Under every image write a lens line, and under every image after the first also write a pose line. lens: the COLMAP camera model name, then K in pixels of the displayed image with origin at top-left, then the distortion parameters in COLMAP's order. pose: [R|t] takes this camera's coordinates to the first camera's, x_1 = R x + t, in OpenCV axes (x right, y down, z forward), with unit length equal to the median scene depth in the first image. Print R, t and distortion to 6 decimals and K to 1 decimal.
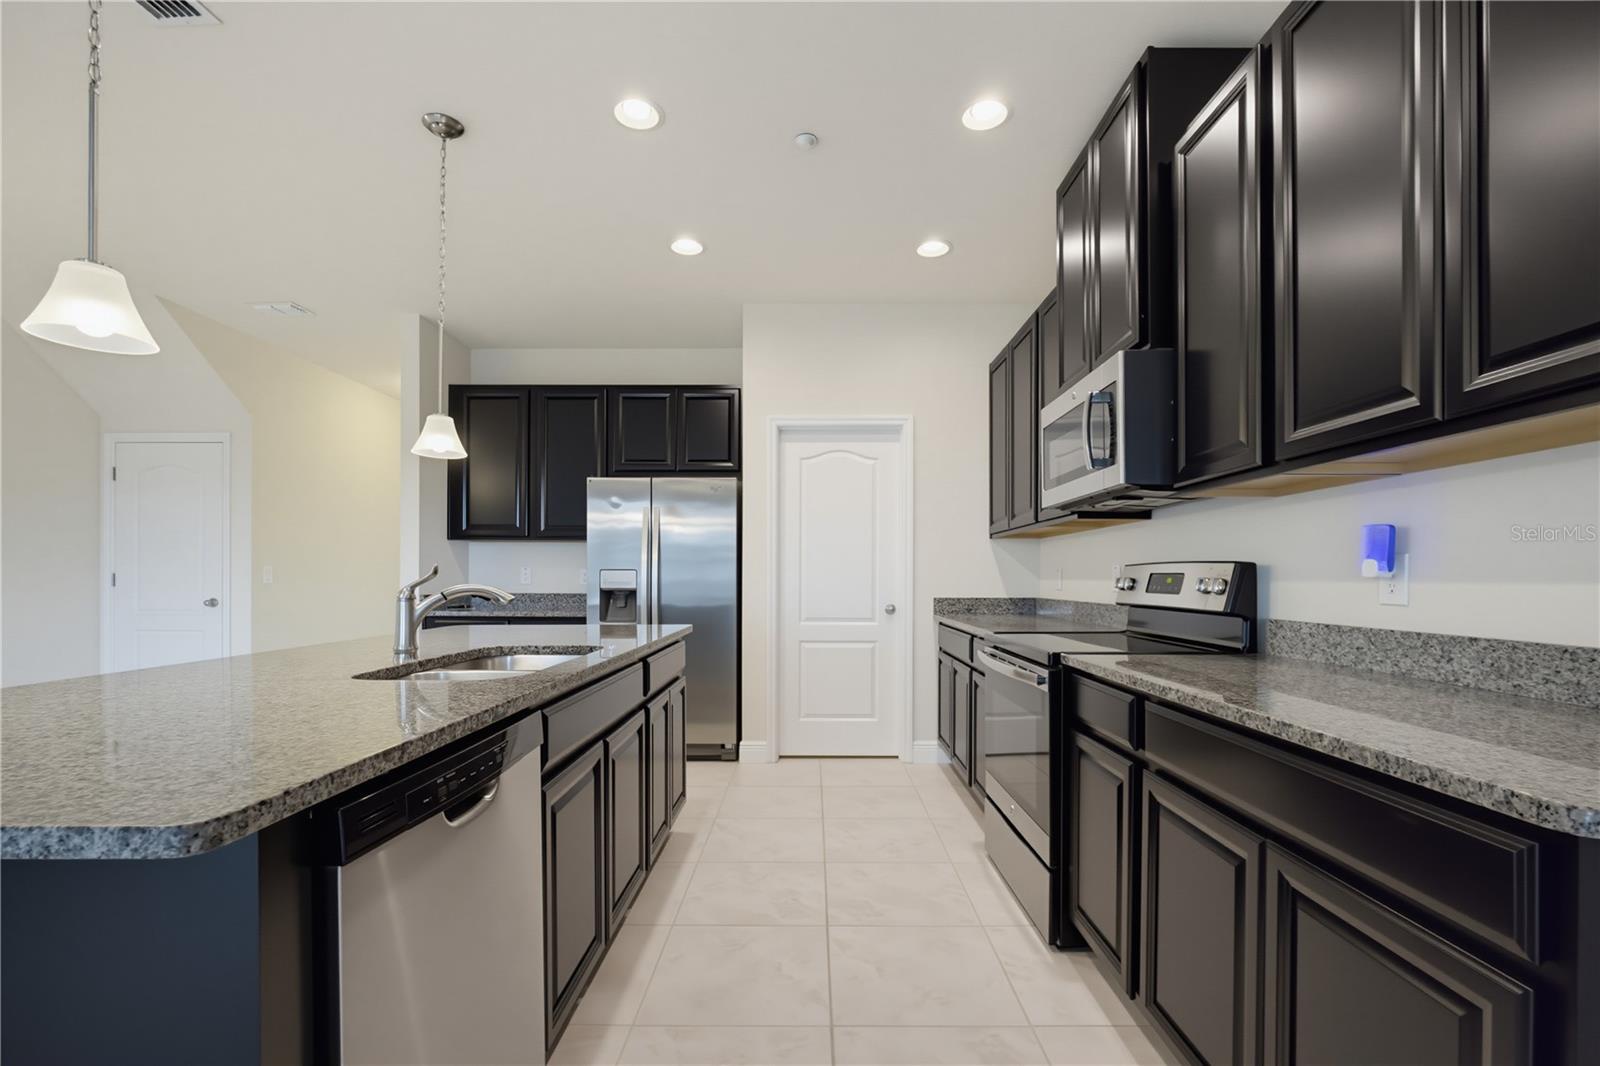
lens RADIAL K [[679.0, 0, 803.6], [0, 679.0, 580.5], [0, 0, 1]] dist [-0.013348, 0.000201]
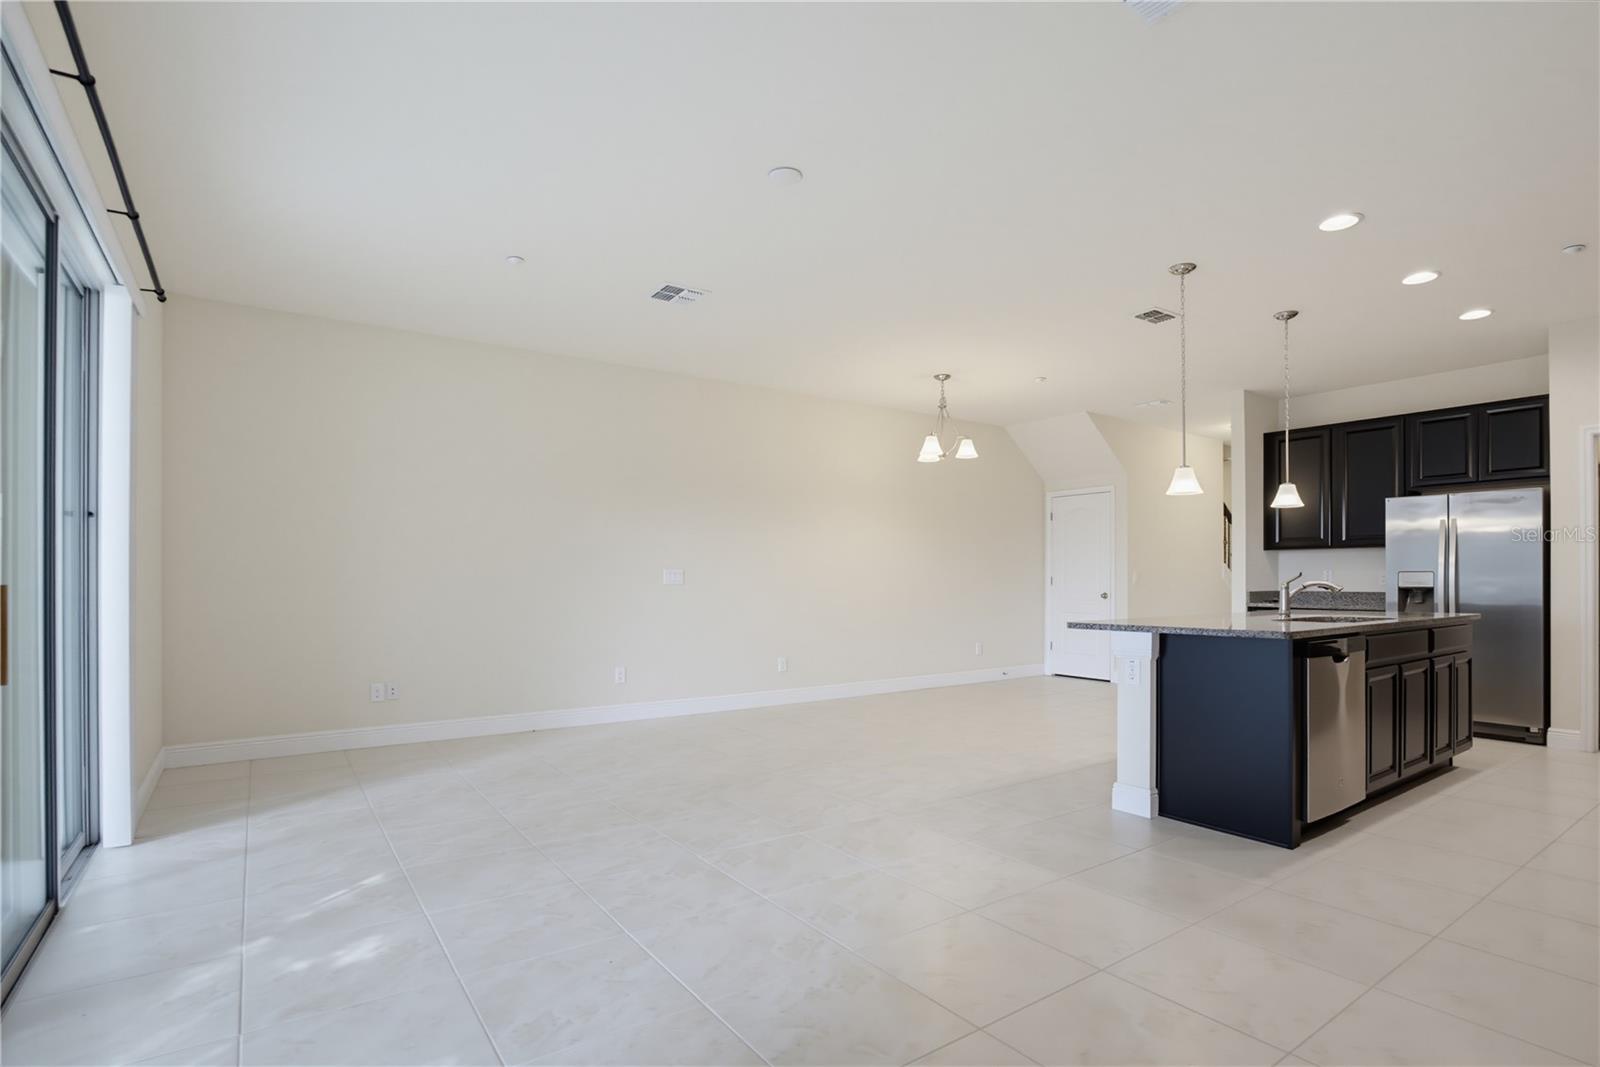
lens RADIAL K [[789.3, 0, 805.7], [0, 789.3, 574.1], [0, 0, 1]] dist [-0.022276, 0.000256]
pose [[0.585433, -0.005846, -0.810700, 0.217154], [-0.003487, 0.999947, -0.009729, 0.005970], [0.810714, 0.008522, 0.585381, -0.701622]]
